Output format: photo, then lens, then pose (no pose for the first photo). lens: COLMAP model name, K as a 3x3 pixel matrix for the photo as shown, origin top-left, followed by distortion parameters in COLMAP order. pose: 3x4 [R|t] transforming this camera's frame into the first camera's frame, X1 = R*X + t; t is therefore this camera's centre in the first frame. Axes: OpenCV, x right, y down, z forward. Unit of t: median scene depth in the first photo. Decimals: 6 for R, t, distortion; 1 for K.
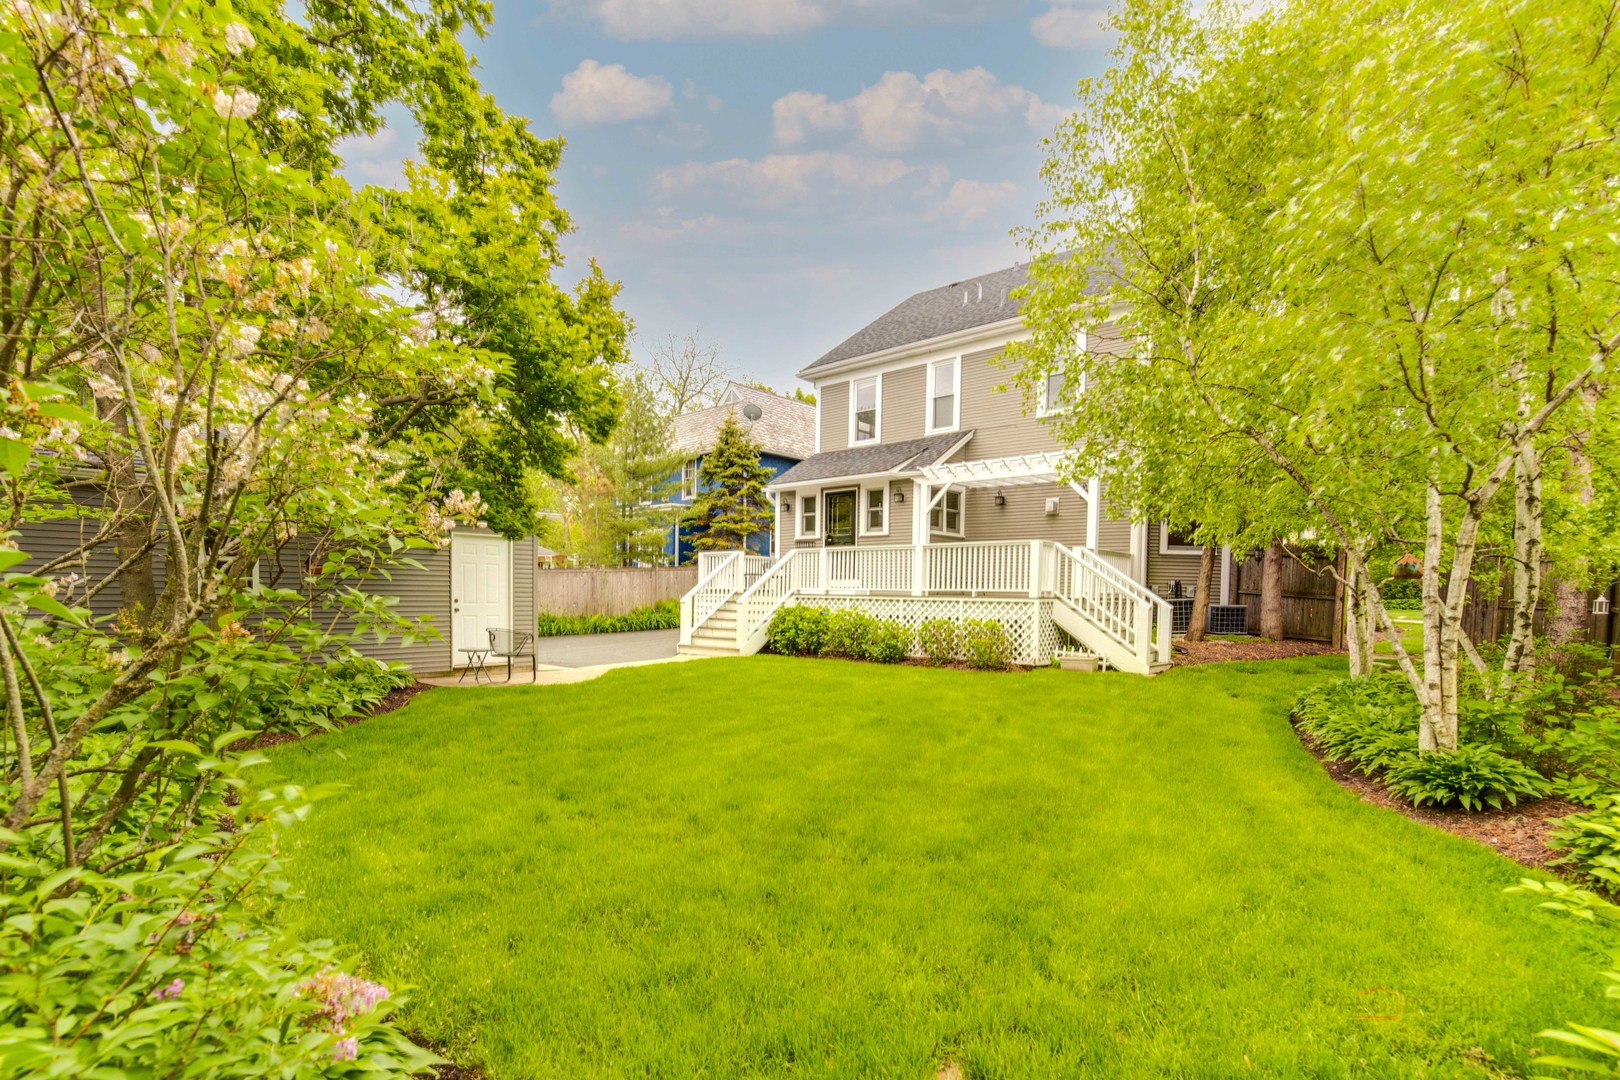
lens RADIAL K [[747.1, 0, 810.0], [0, 747.1, 540.0], [0, 0, 1]] dist [-0.037406, -0.000037]
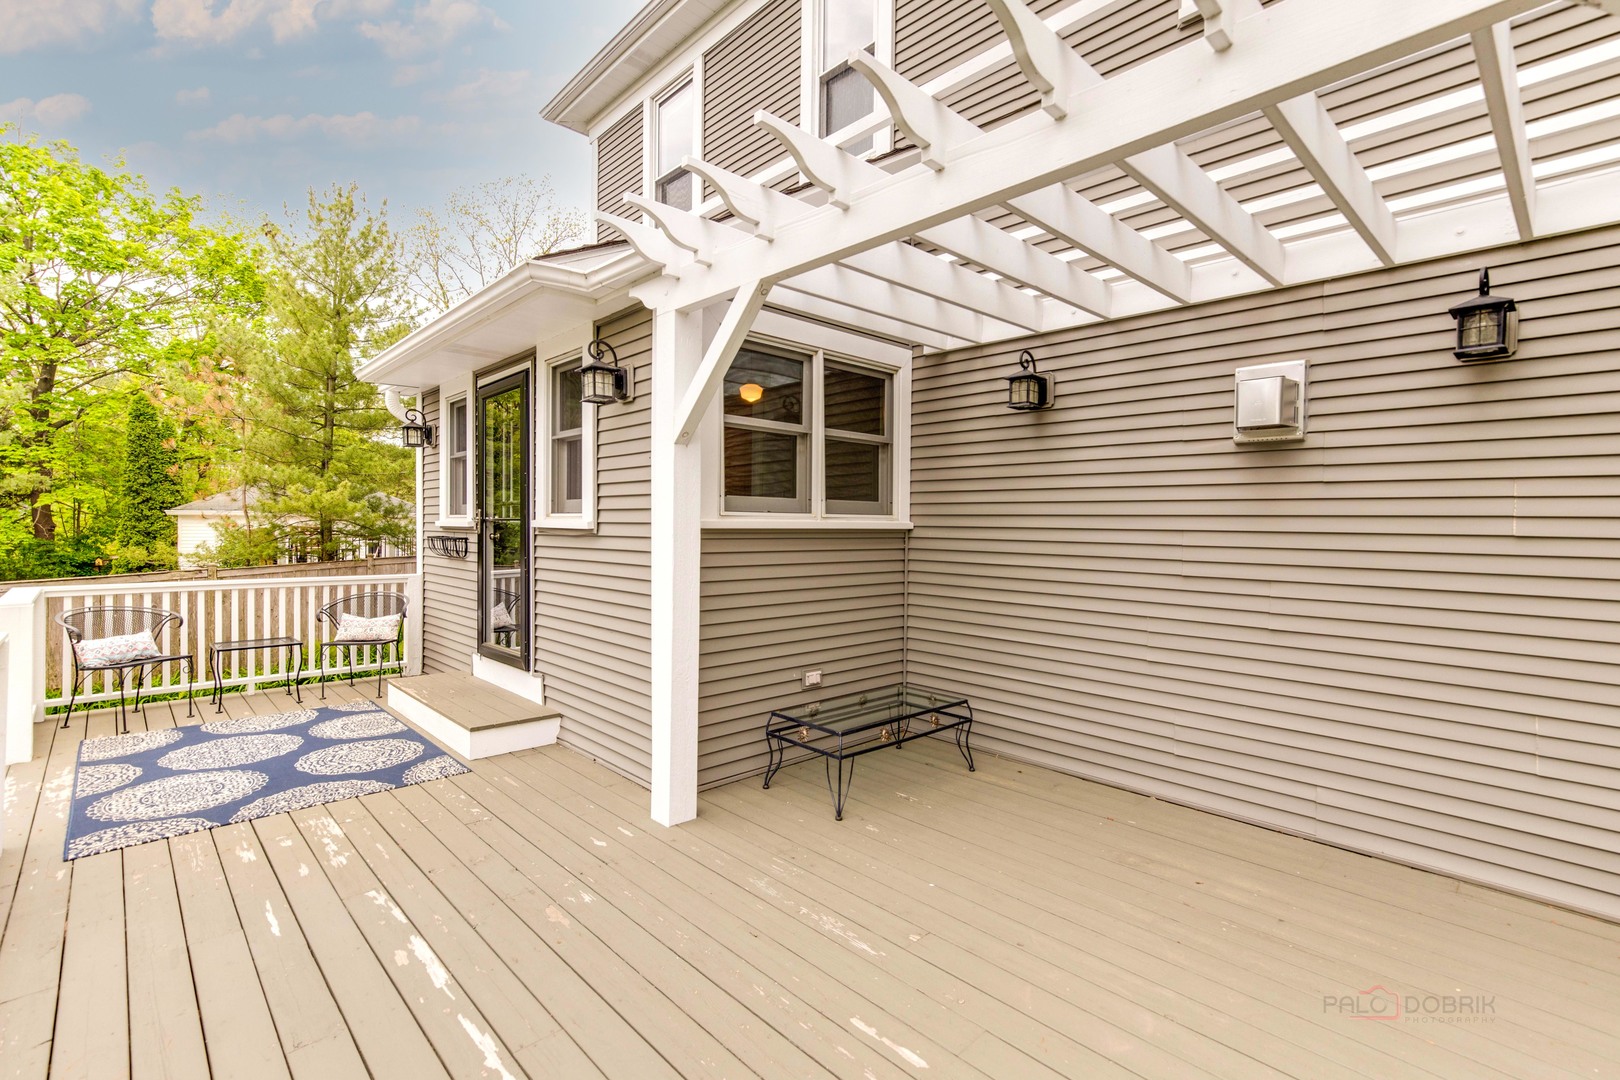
lens RADIAL K [[747.1, 0, 810.0], [0, 747.1, 540.0], [0, 0, 1]] dist [-0.037406, -0.000037]
pose [[0.996557, -0.003589, -0.082837, 0.199017], [0.010001, 0.996972, 0.077121, -0.022235], [0.082309, -0.077684, 0.993575, 0.729675]]
